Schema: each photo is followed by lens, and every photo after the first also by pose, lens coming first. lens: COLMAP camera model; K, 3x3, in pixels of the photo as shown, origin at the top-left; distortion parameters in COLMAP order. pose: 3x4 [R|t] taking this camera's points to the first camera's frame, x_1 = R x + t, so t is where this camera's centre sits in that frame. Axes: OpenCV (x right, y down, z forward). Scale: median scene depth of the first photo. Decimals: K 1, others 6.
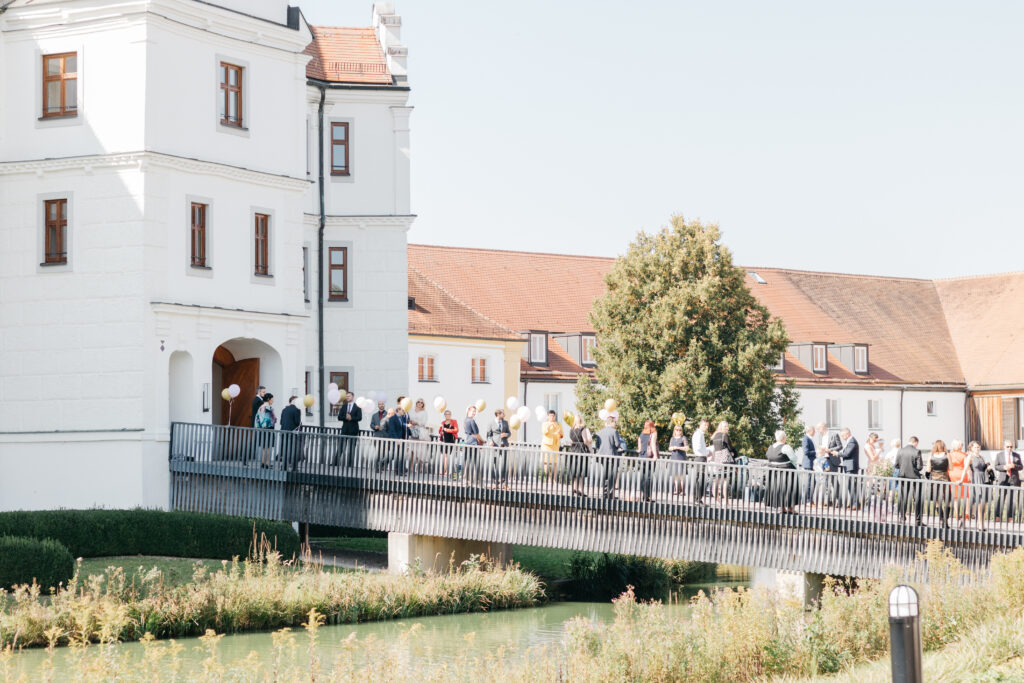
lens RADIAL K [[2391.3, 0, 515.4], [0, 2391.3, 329.7], [0, 0, 1]] dist [-0.085231, 0.000000]
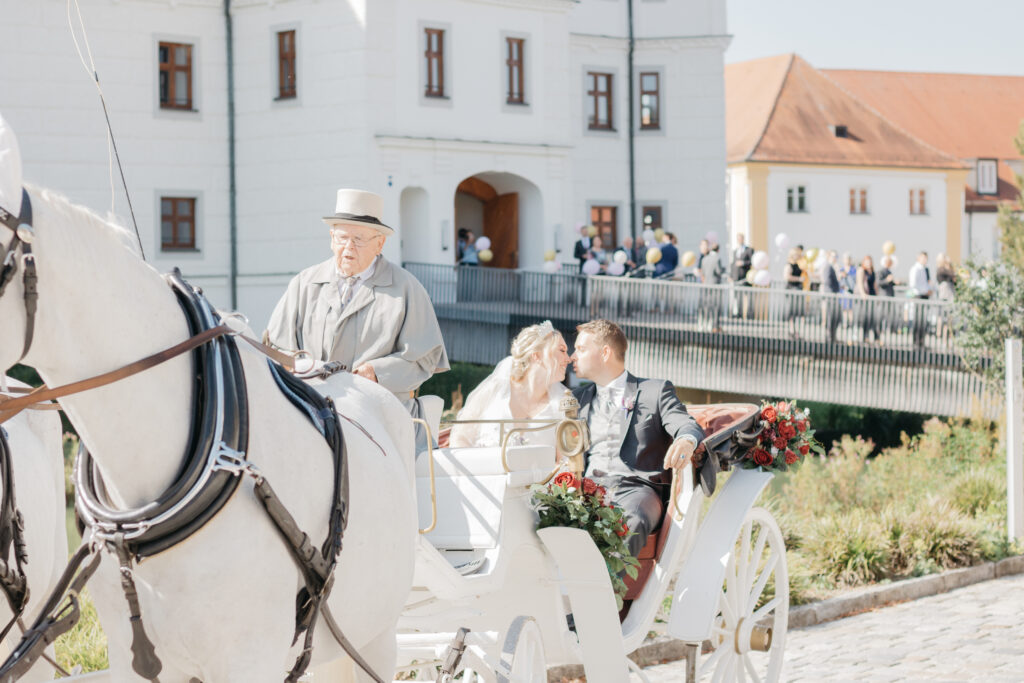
lens RADIAL K [[2391.3, 0, 511.8], [0, 2391.3, 351.5], [0, 0, 1]] dist [-0.085231, 0.000000]
pose [[0.965574, -0.001743, -0.260122, 0.117424], [0.021925, 0.996965, 0.074705, 0.003419], [0.259203, -0.077836, 0.962681, 0.077062]]
